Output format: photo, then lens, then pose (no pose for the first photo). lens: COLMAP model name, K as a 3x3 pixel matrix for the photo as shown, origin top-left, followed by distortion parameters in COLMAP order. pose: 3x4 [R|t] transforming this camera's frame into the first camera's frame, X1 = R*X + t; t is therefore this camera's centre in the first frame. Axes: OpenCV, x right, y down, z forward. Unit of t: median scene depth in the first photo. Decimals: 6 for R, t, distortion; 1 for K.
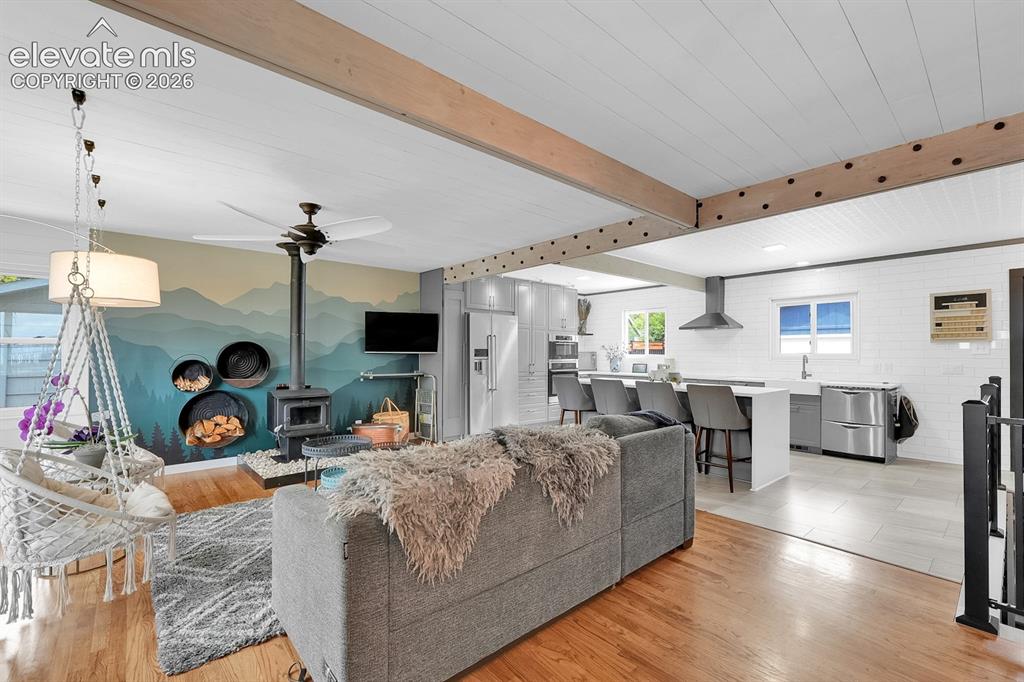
lens RADIAL K [[440.5, 0, 507.9], [0, 440.5, 344.7], [0, 0, 1]] dist [-0.000234, 0.000116]
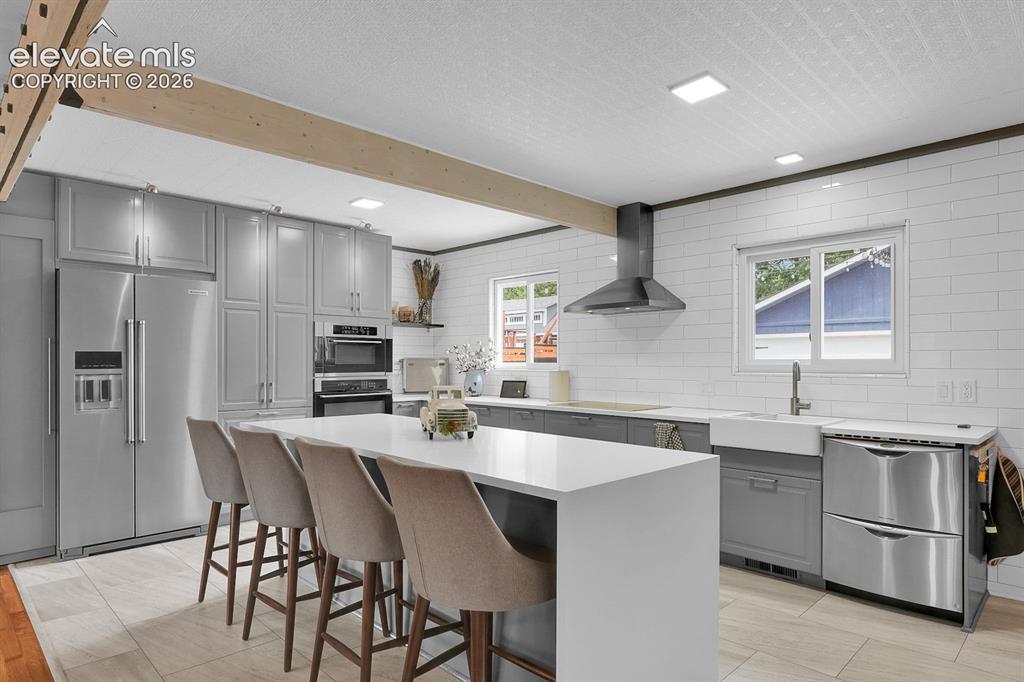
lens RADIAL K [[587.7, 0, 515.8], [0, 587.7, 355.0], [0, 0, 1]] dist [0.002785, 0.000267]
pose [[0.997604, -0.003134, 0.069107, 0.335053], [0.002442, 0.999946, 0.010093, 0.008437], [-0.069135, -0.009900, 0.997558, 0.401919]]
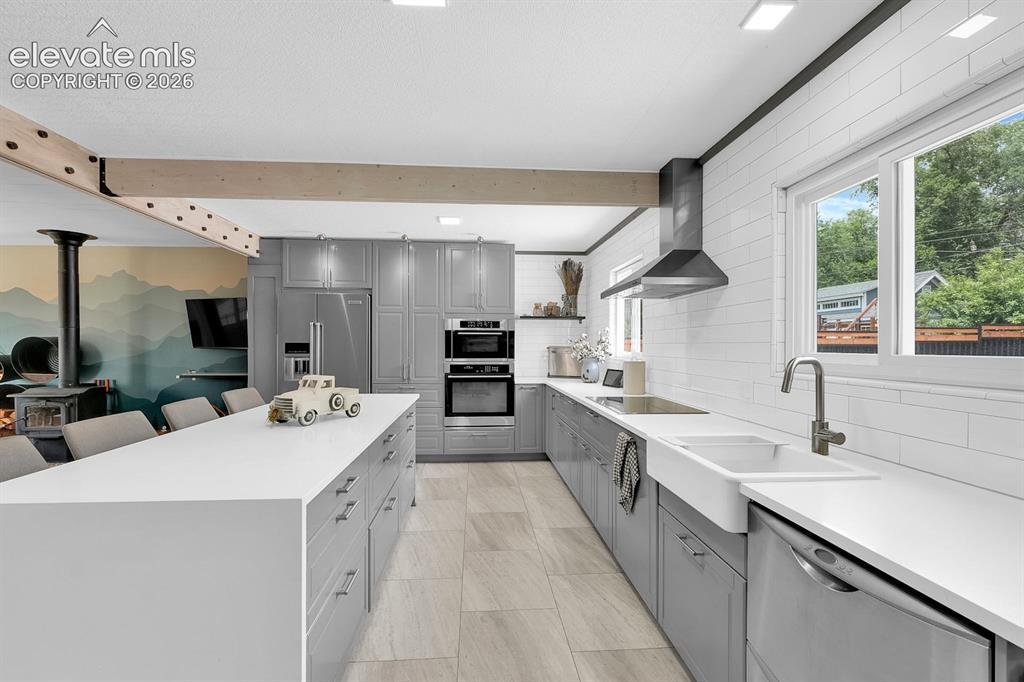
lens RADIAL K [[440.5, 0, 507.9], [0, 440.5, 344.7], [0, 0, 1]] dist [-0.000234, 0.000116]
pose [[0.800047, -0.001679, -0.599935, 0.679018], [0.011567, 0.999853, 0.012627, 0.007669], [0.599826, -0.017041, 0.799949, 0.666796]]
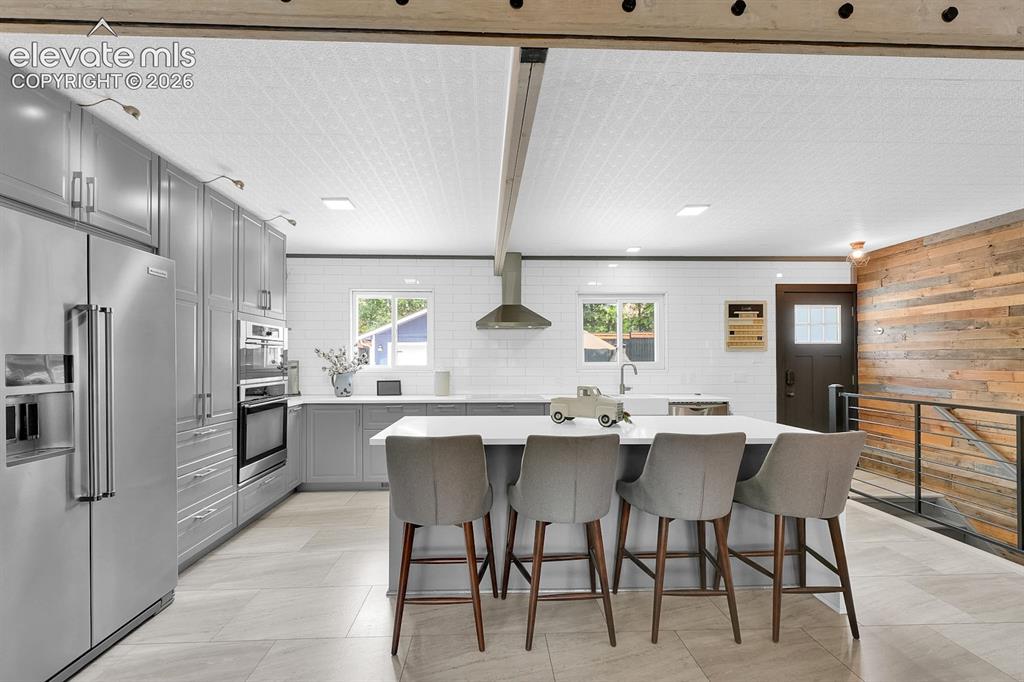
lens RADIAL K [[440.5, 0, 507.9], [0, 440.5, 344.7], [0, 0, 1]] dist [-0.000234, 0.000116]
pose [[0.627820, 0.022596, 0.778031, -0.094723], [-0.011515, 0.999739, -0.019743, 0.005943], [-0.778273, 0.003436, 0.627916, 0.653544]]
